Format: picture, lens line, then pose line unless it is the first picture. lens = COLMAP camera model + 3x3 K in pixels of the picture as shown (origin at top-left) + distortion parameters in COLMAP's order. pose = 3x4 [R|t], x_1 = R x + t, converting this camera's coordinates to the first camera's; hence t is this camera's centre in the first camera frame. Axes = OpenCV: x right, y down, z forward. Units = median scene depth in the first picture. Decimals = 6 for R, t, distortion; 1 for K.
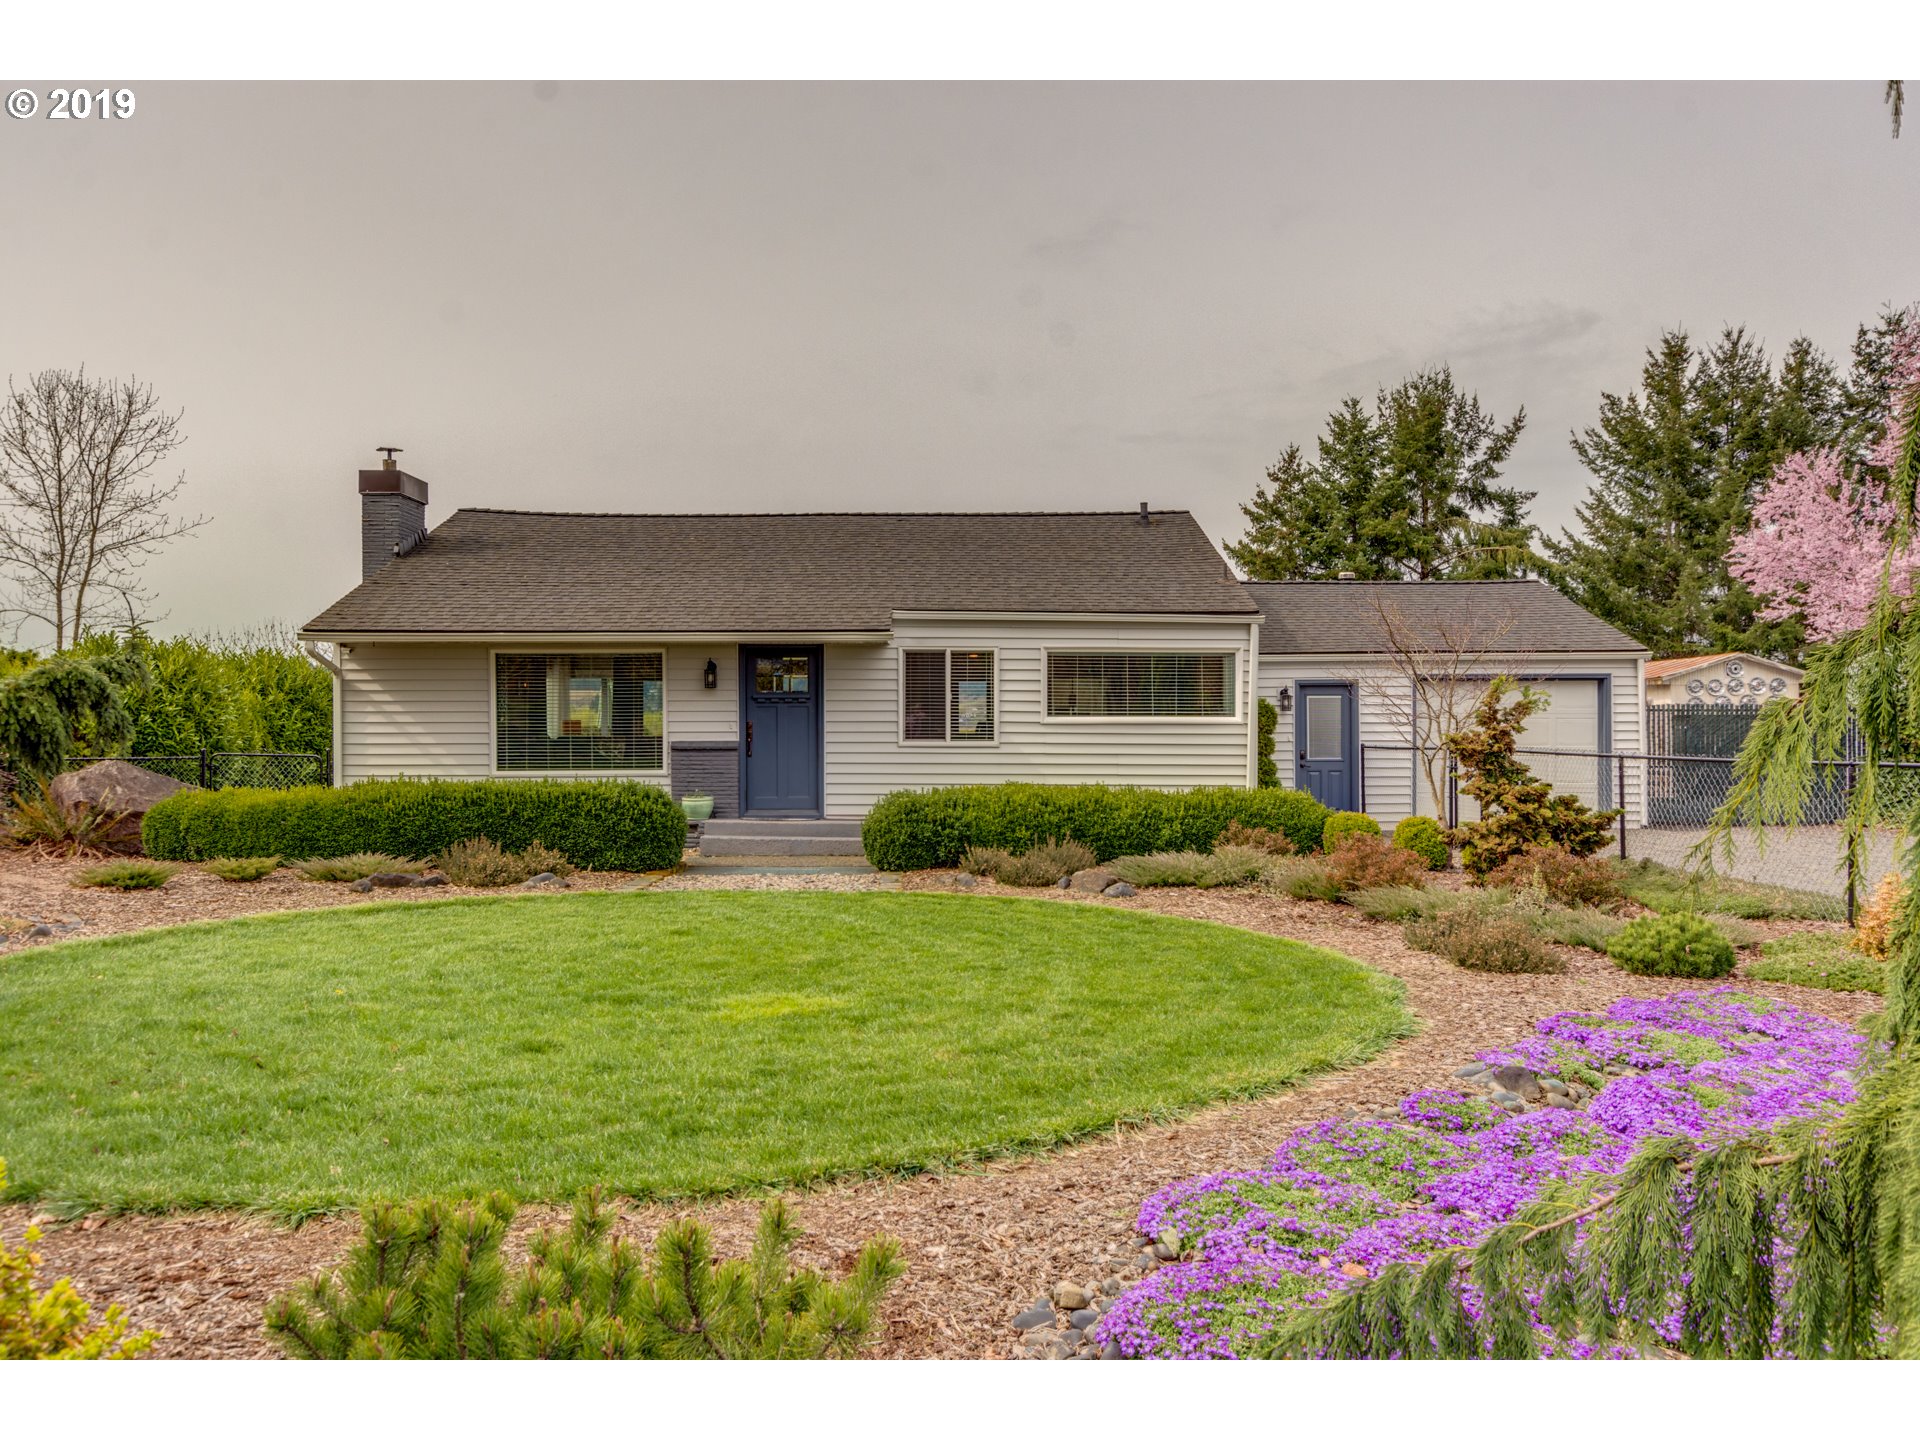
lens RADIAL K [[1413.9, 0, 960.0], [0, 1413.9, 720.0], [0, 0, 1]] dist [-0.001194, -0.002810]
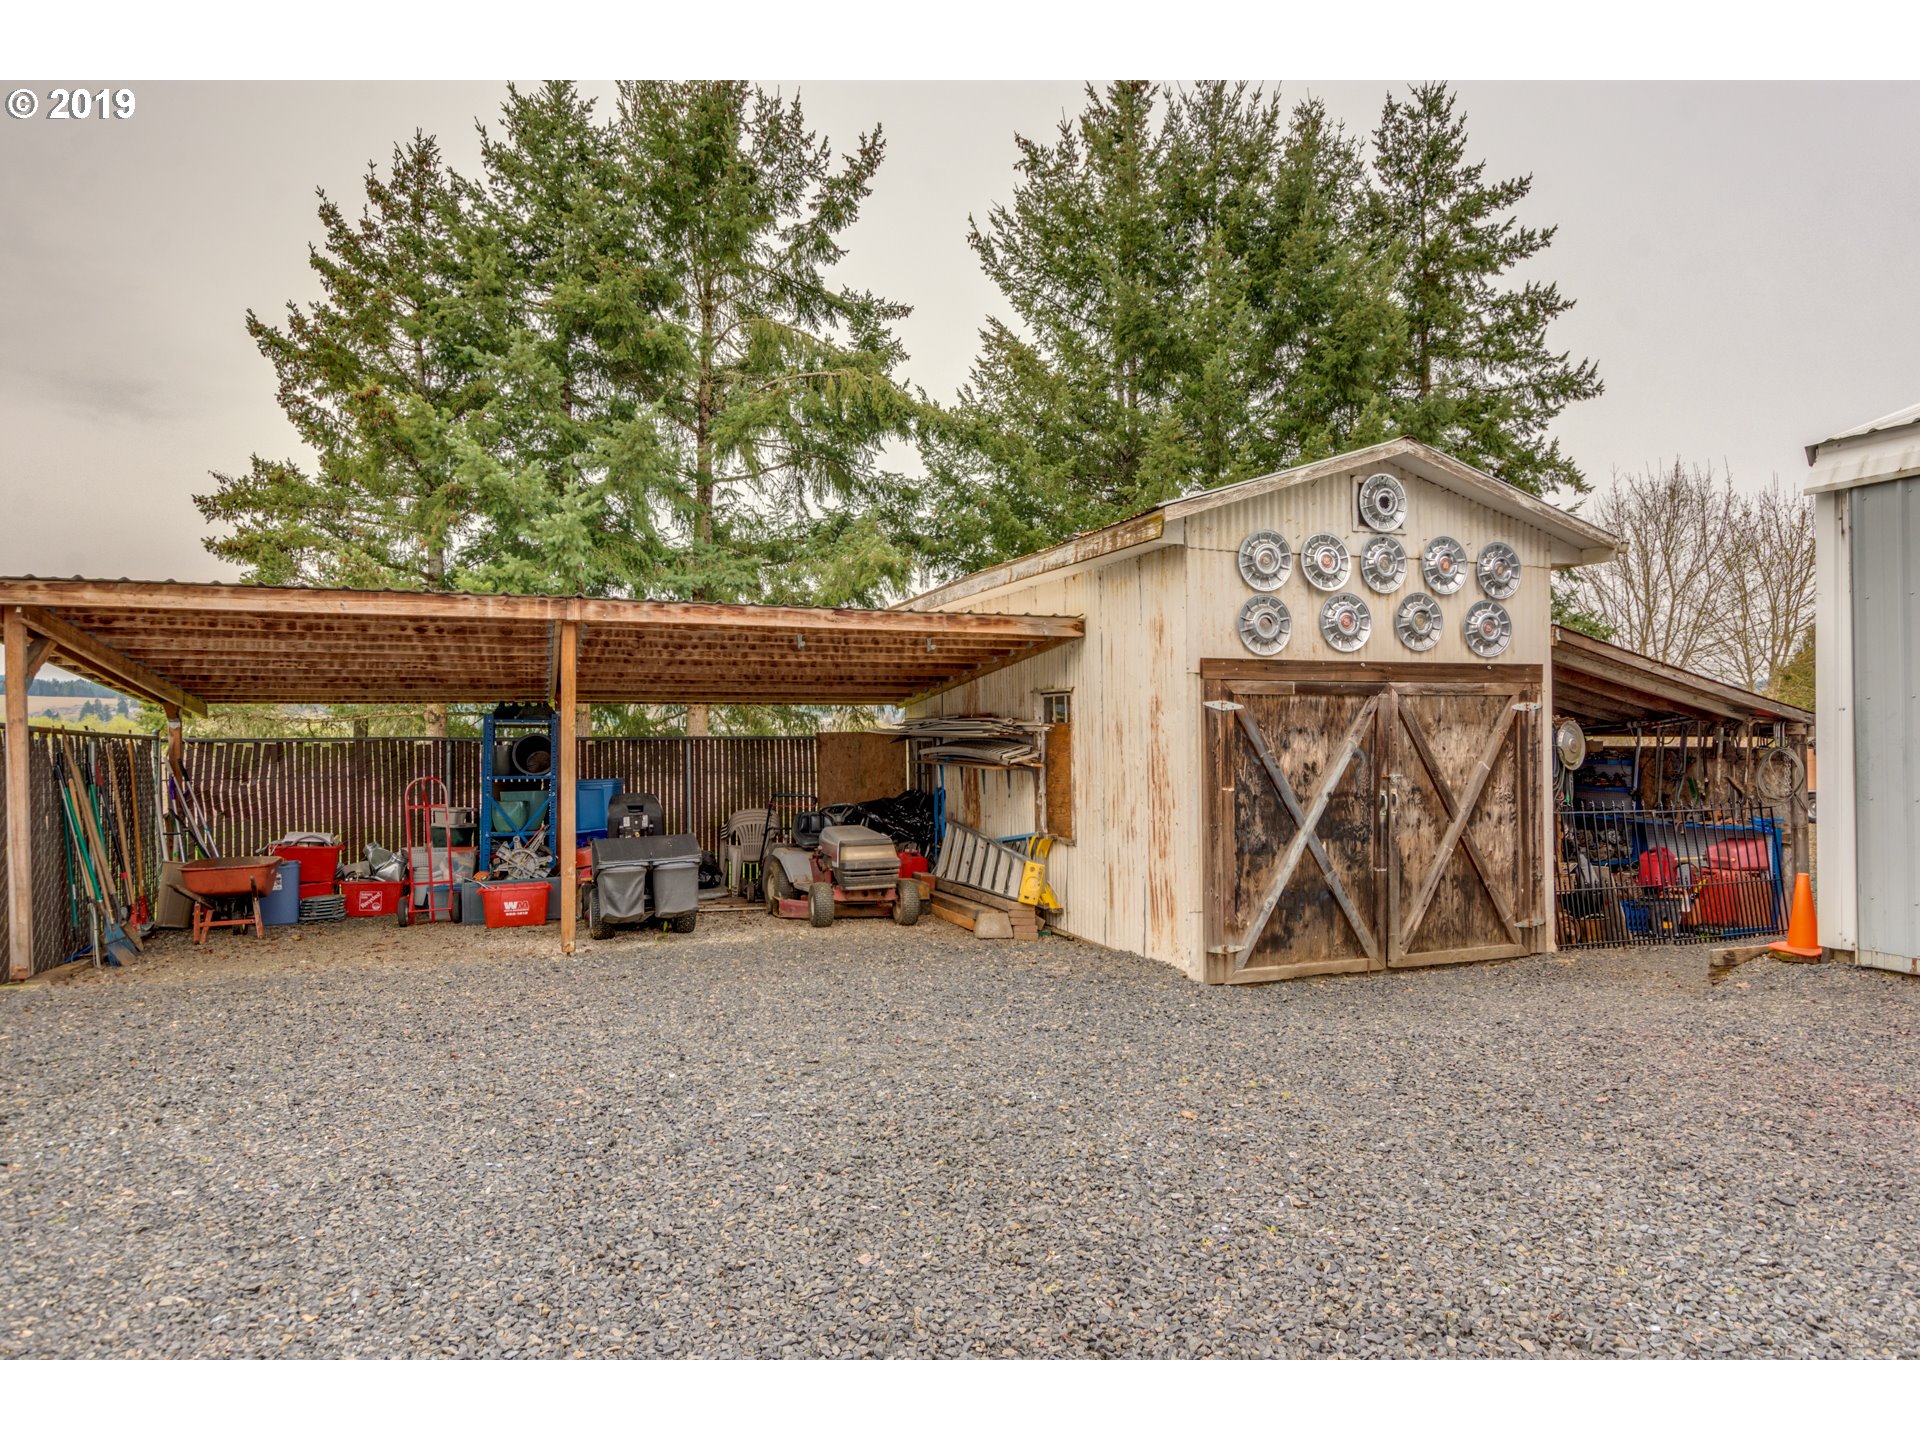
lens RADIAL K [[1226.5, 0, 960.0], [0, 1226.5, 720.0], [0, 0, 1]] dist [0.000608, -0.000535]
pose [[0.935597, 0.005957, 0.353018, 0.259963], [-0.004007, 0.999972, -0.006254, 0.007244], [-0.353046, 0.004437, 0.935596, 0.546151]]
